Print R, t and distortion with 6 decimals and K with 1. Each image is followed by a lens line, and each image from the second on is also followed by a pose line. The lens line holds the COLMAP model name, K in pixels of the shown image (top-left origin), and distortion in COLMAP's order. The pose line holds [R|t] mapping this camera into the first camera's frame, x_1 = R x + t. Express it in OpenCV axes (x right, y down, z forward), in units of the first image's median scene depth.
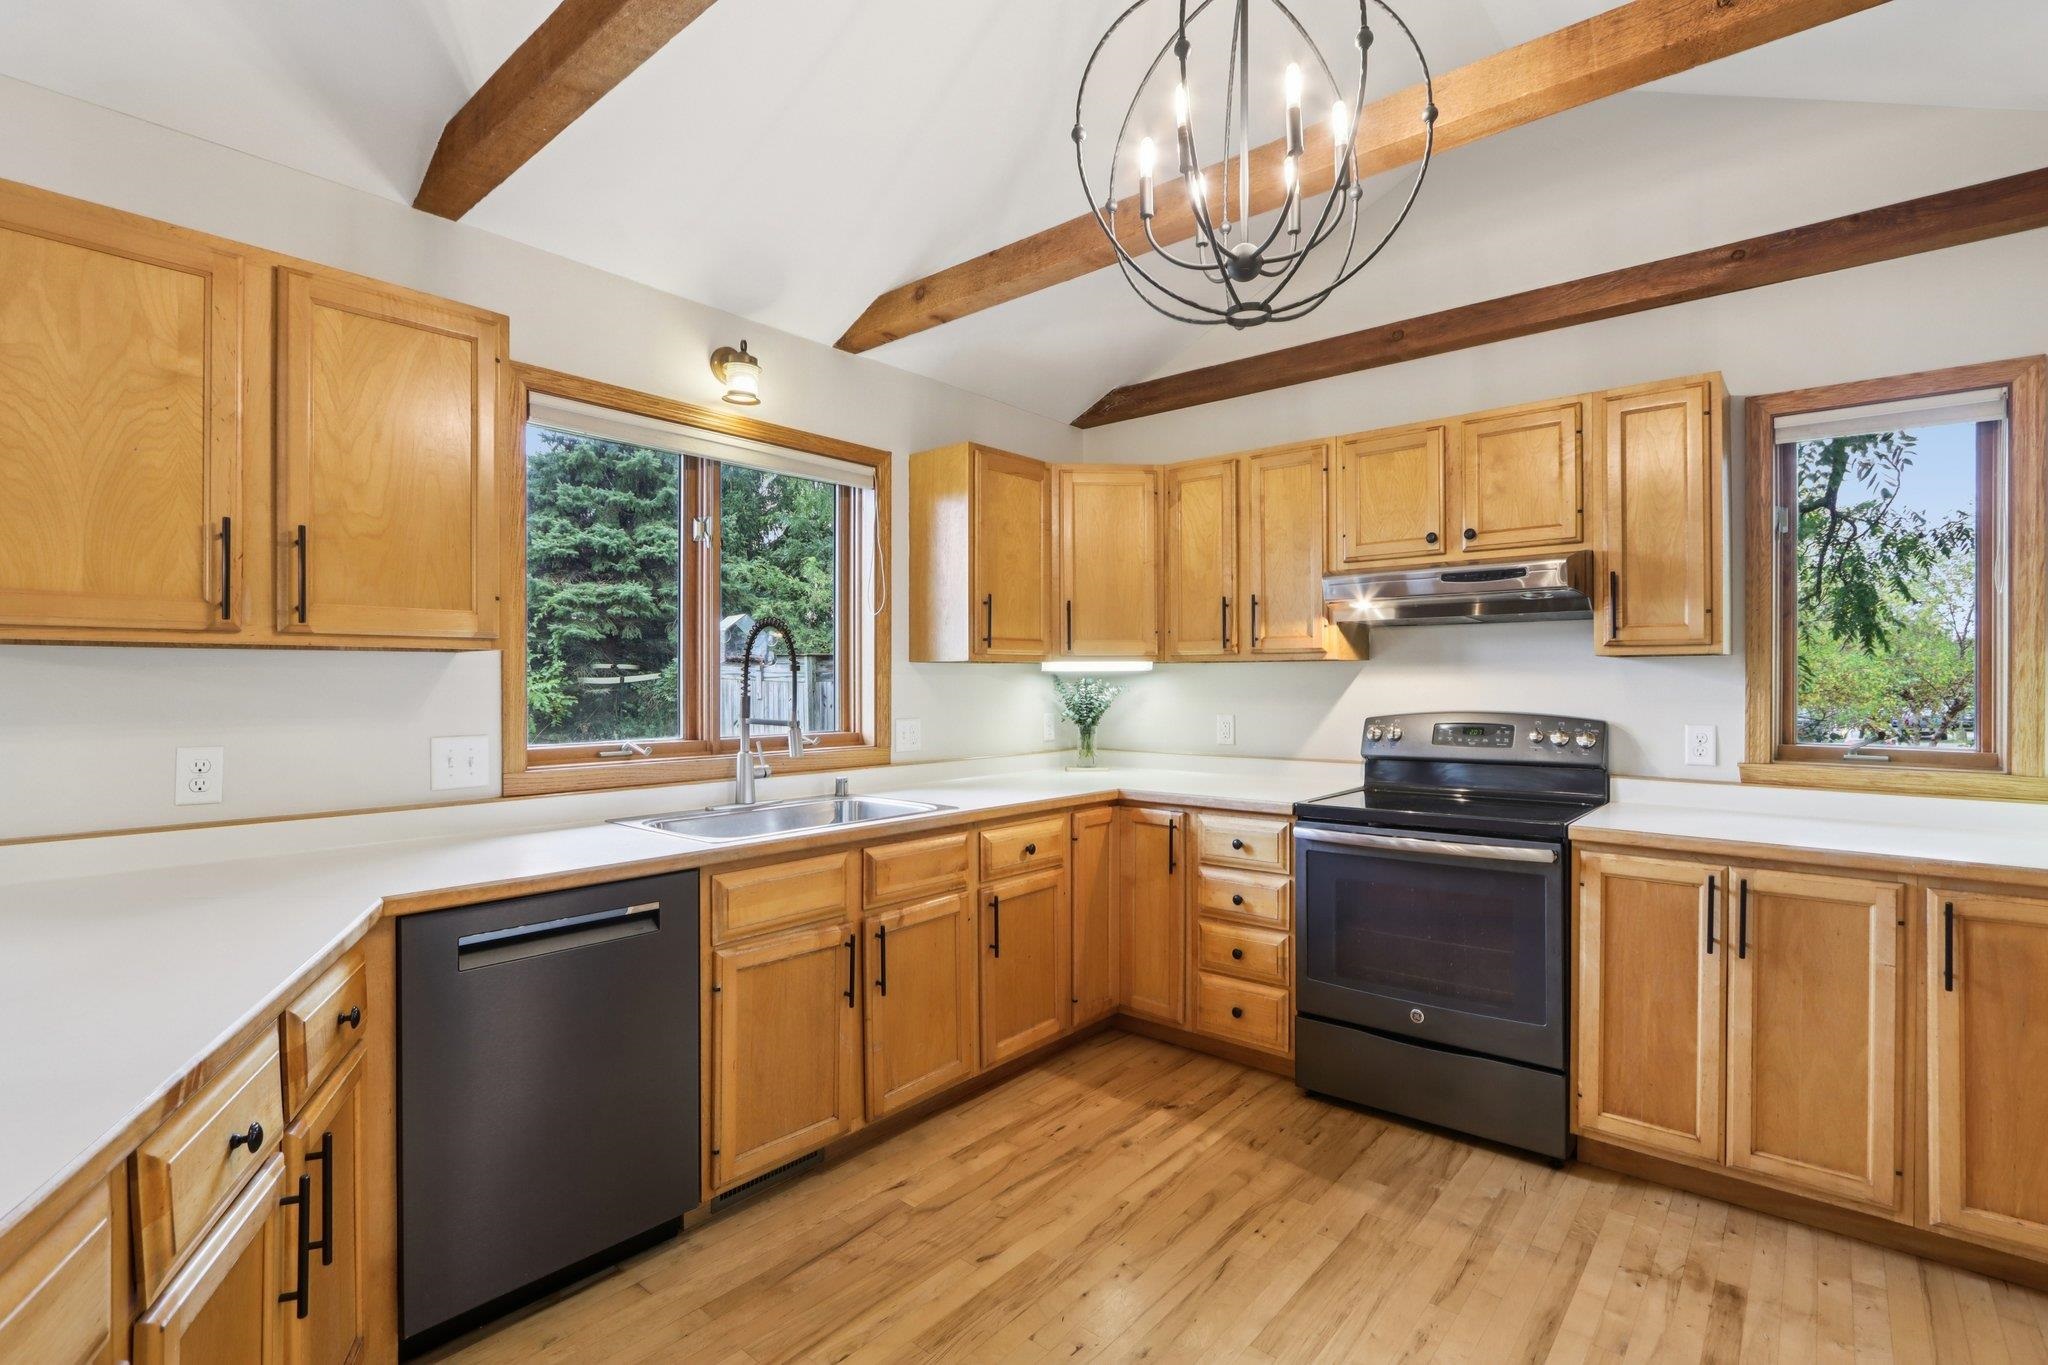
lens RADIAL K [[944.0, 0, 1031.2], [0, 944.0, 696.5], [0, 0, 1]] dist [-0.013839, 0.000200]
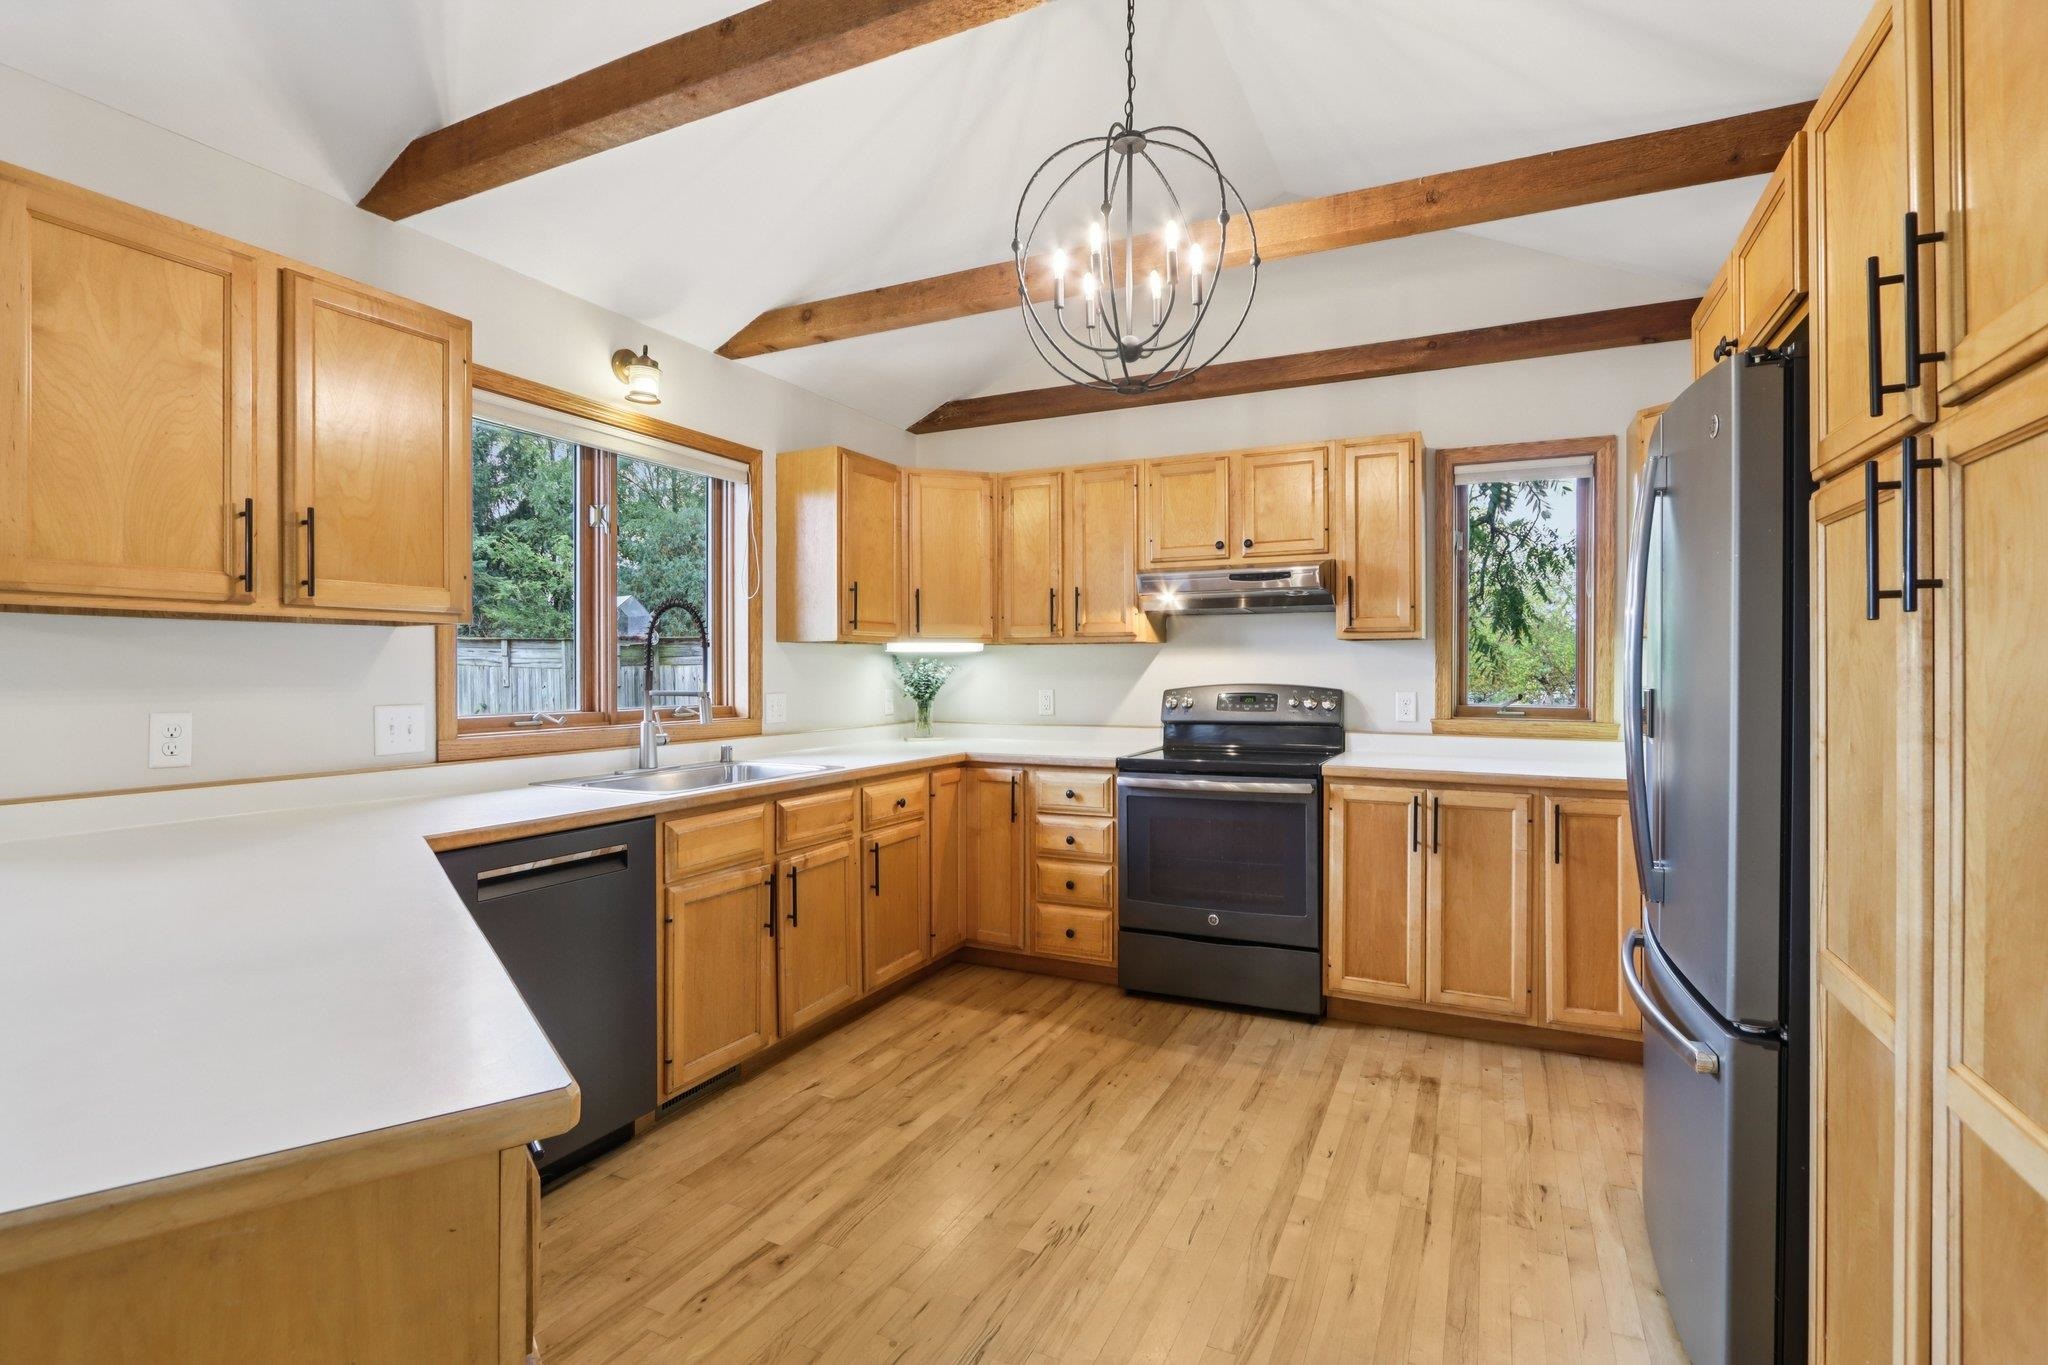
lens RADIAL K [[944.0, 0, 1031.2], [0, 944.0, 696.5], [0, 0, 1]] dist [-0.013839, 0.000200]
pose [[0.967858, -0.007612, 0.251381, -0.163835], [0.004524, 0.999907, 0.012861, 0.019814], [-0.251455, -0.011310, 0.967803, -0.192854]]
